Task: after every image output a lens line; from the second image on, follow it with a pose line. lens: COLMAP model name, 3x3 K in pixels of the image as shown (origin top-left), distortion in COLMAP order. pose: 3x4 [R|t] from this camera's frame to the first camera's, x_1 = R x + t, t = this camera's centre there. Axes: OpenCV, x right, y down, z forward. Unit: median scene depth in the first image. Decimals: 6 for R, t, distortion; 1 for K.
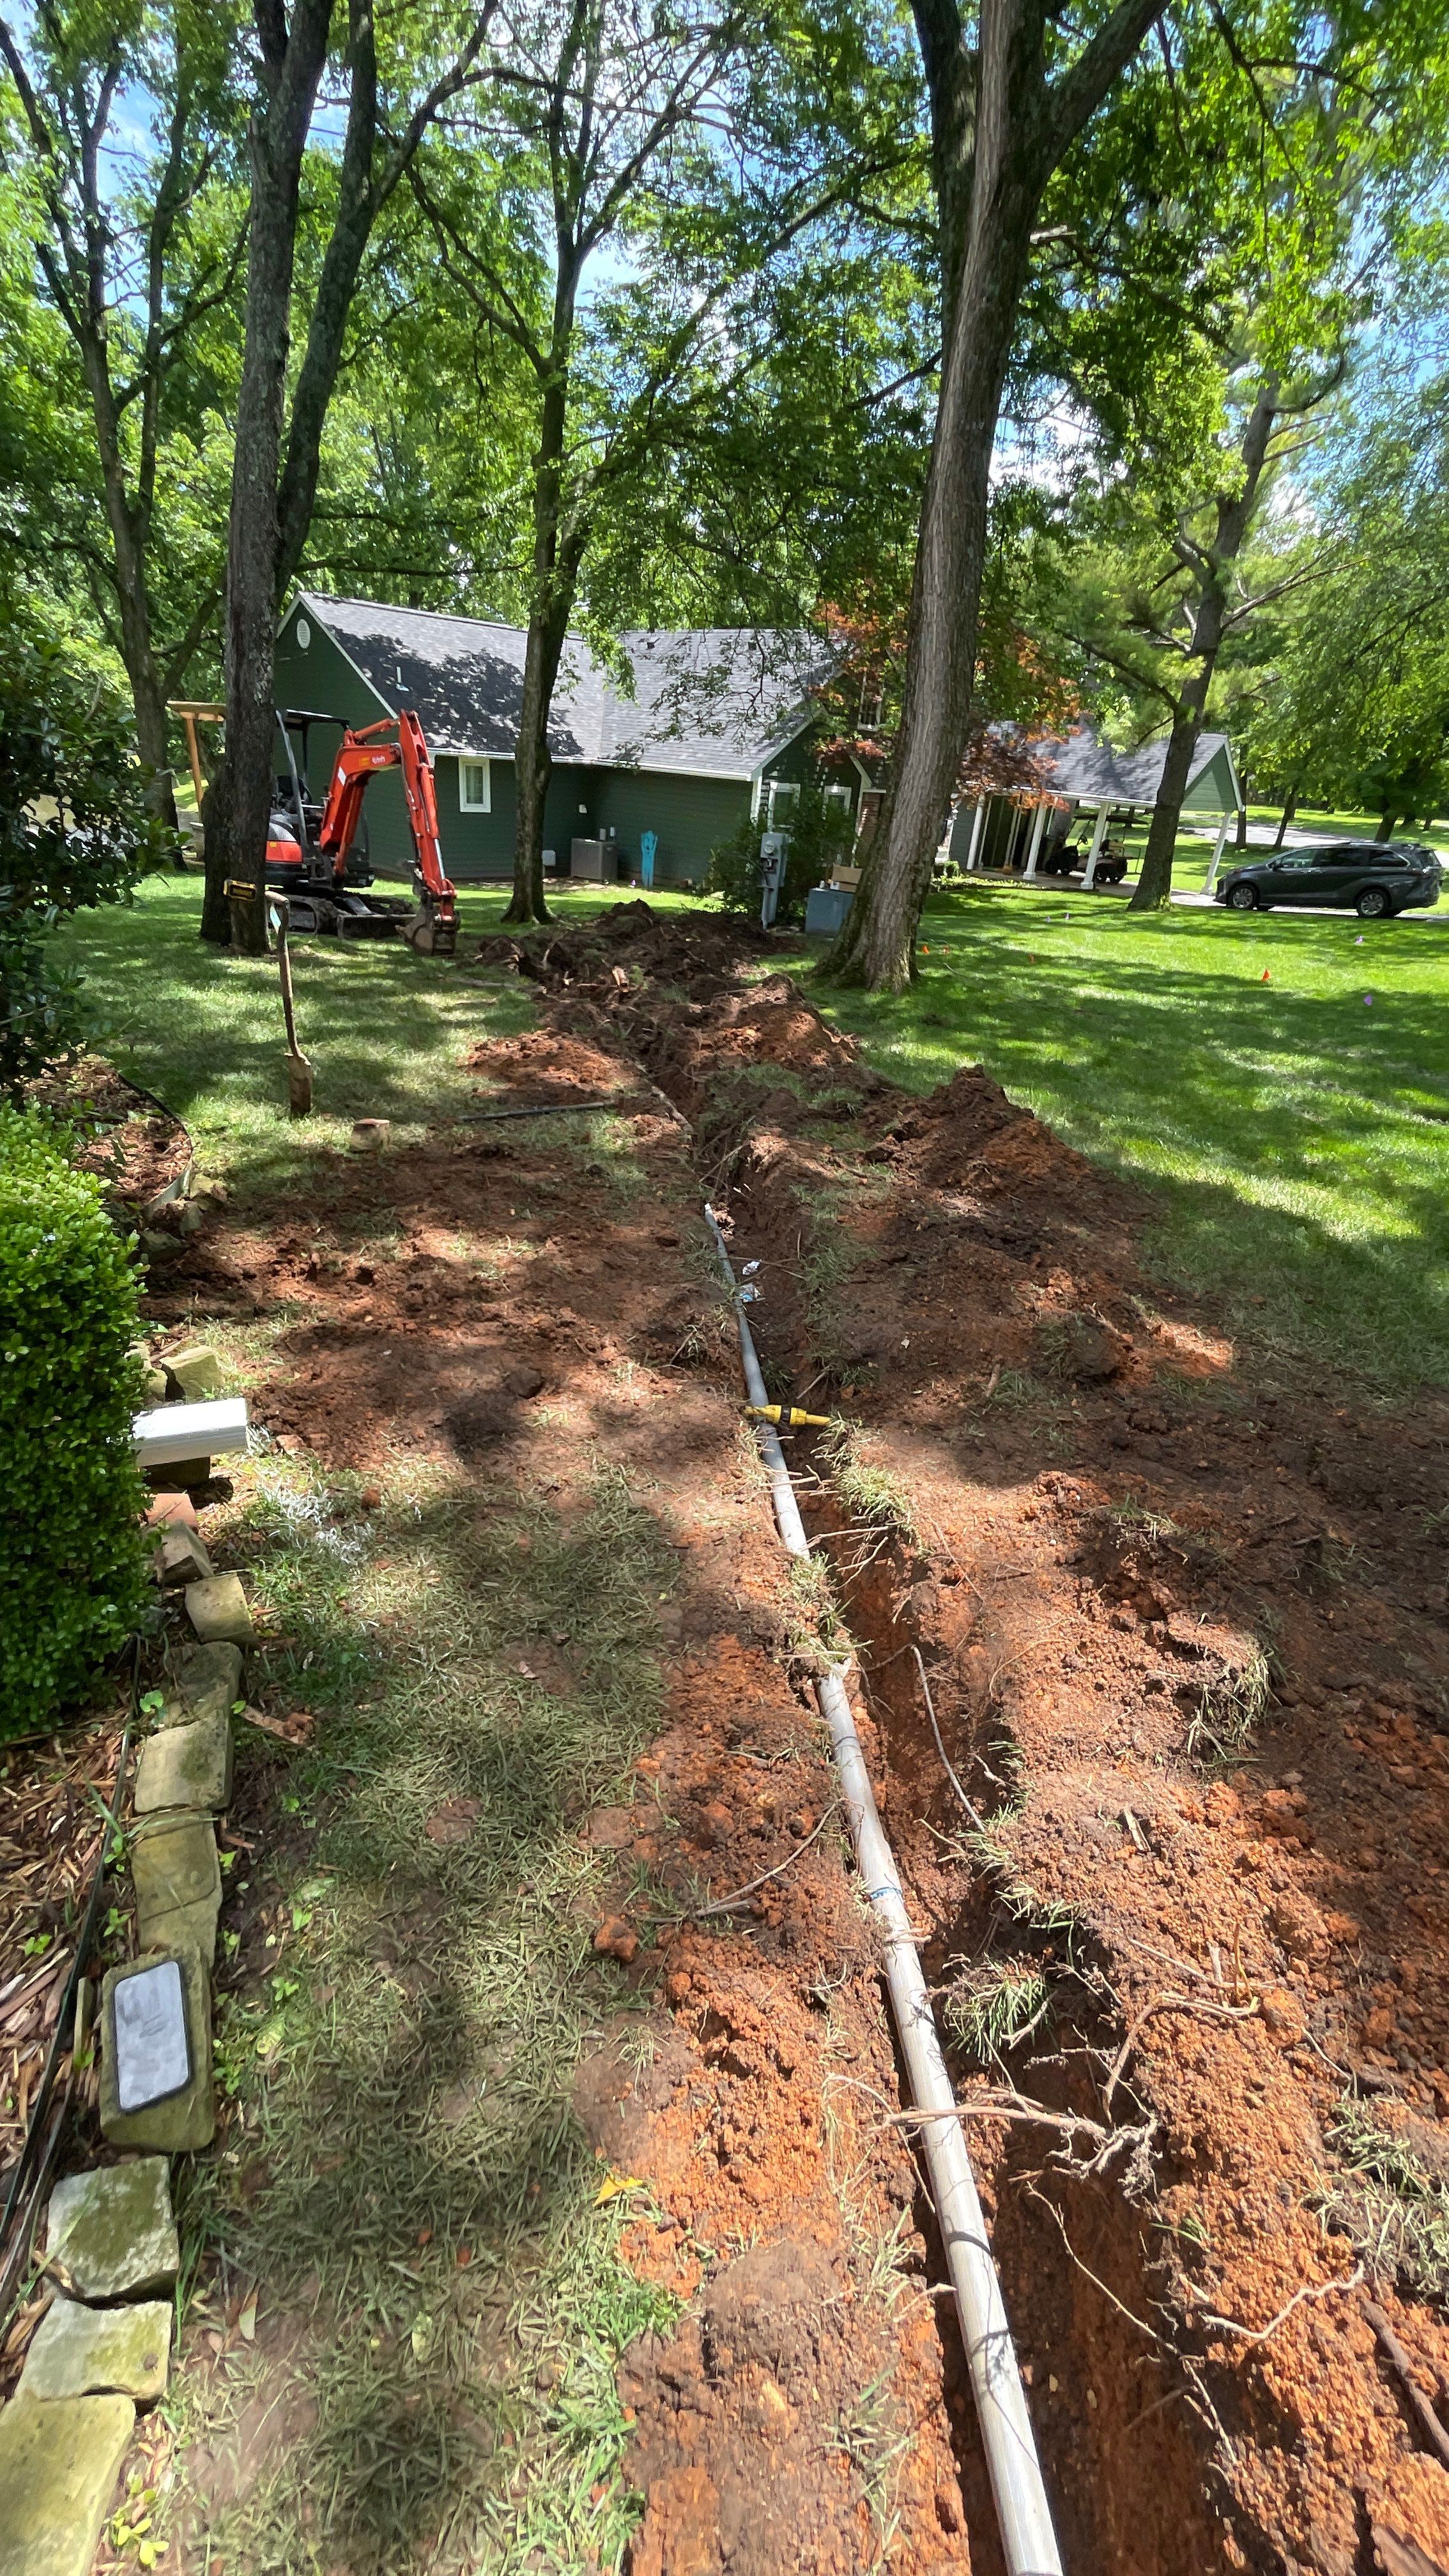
lens RADIAL K [[1054.2, 0, 718.2], [0, 1054.2, 1312.6], [0, 0, 1]] dist [-0.003179, -0.000730]
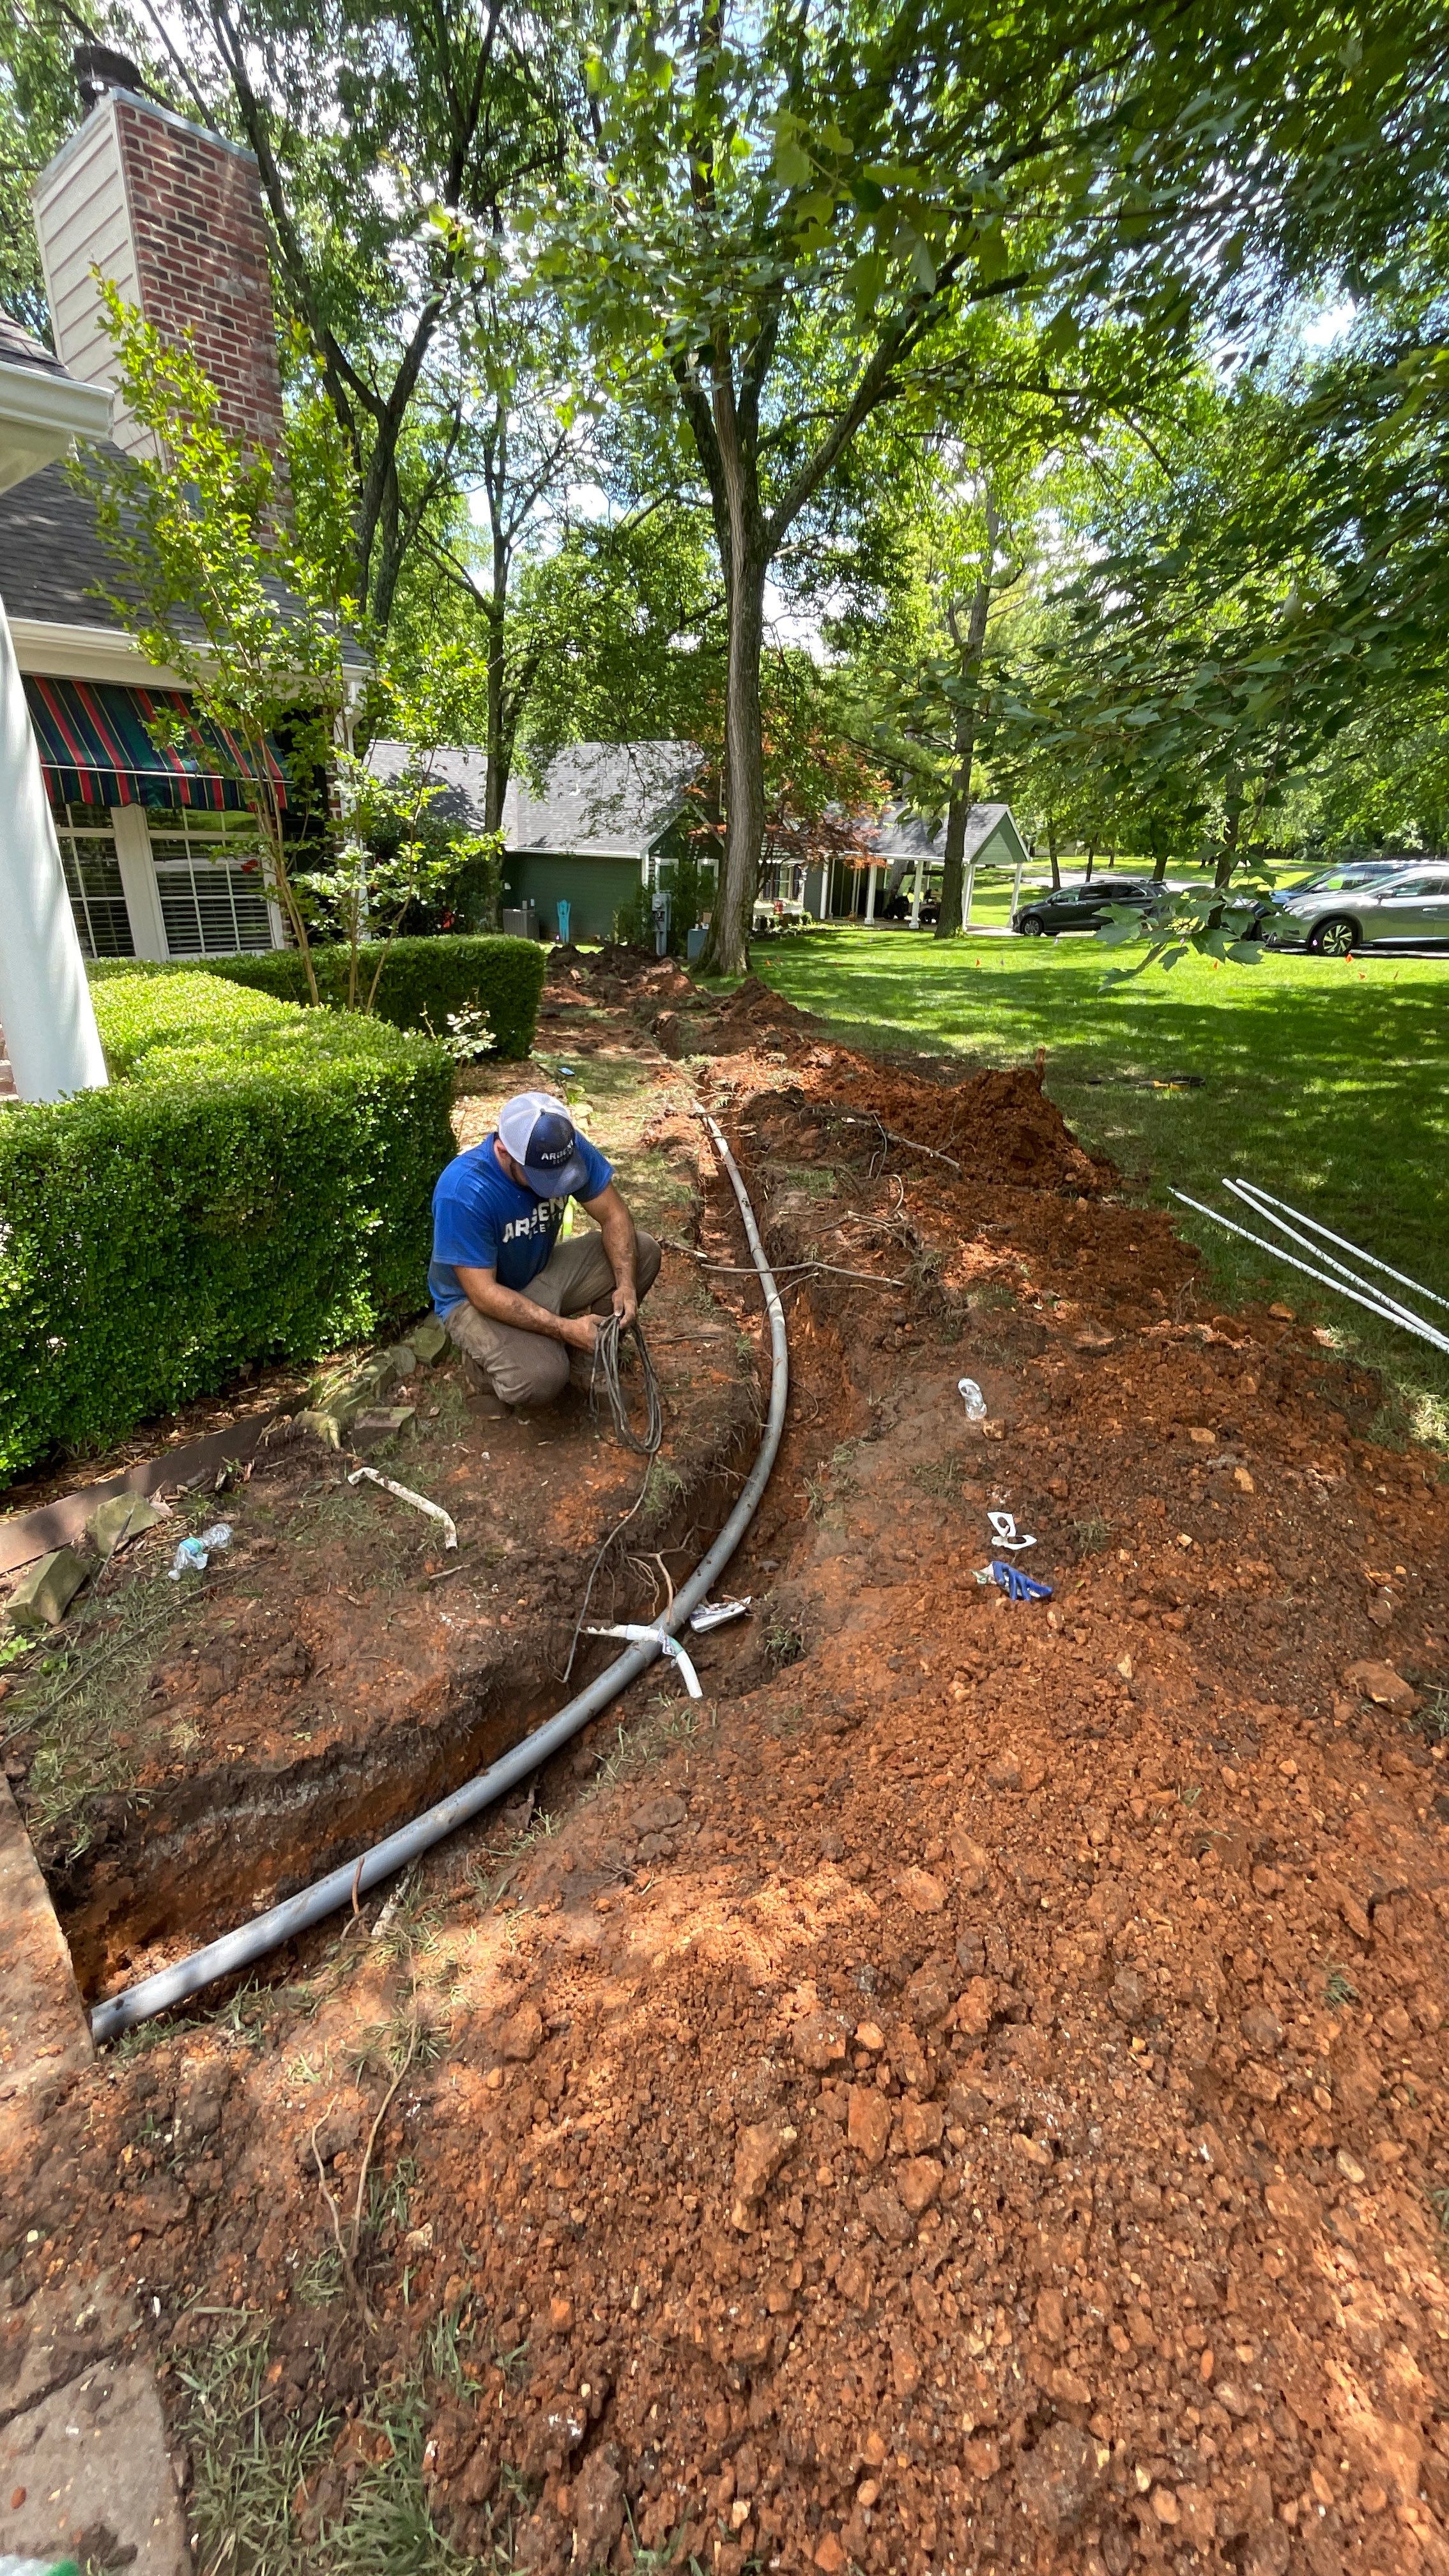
lens RADIAL K [[1054.2, 0, 722.5], [0, 1054.2, 1305.0], [0, 0, 1]] dist [-0.003179, -0.000730]
pose [[0.993766, -0.081497, 0.076075, -0.010939], [0.086184, 0.994440, -0.060502, 0.123773], [-0.070722, 0.066681, 0.995265, -0.249956]]
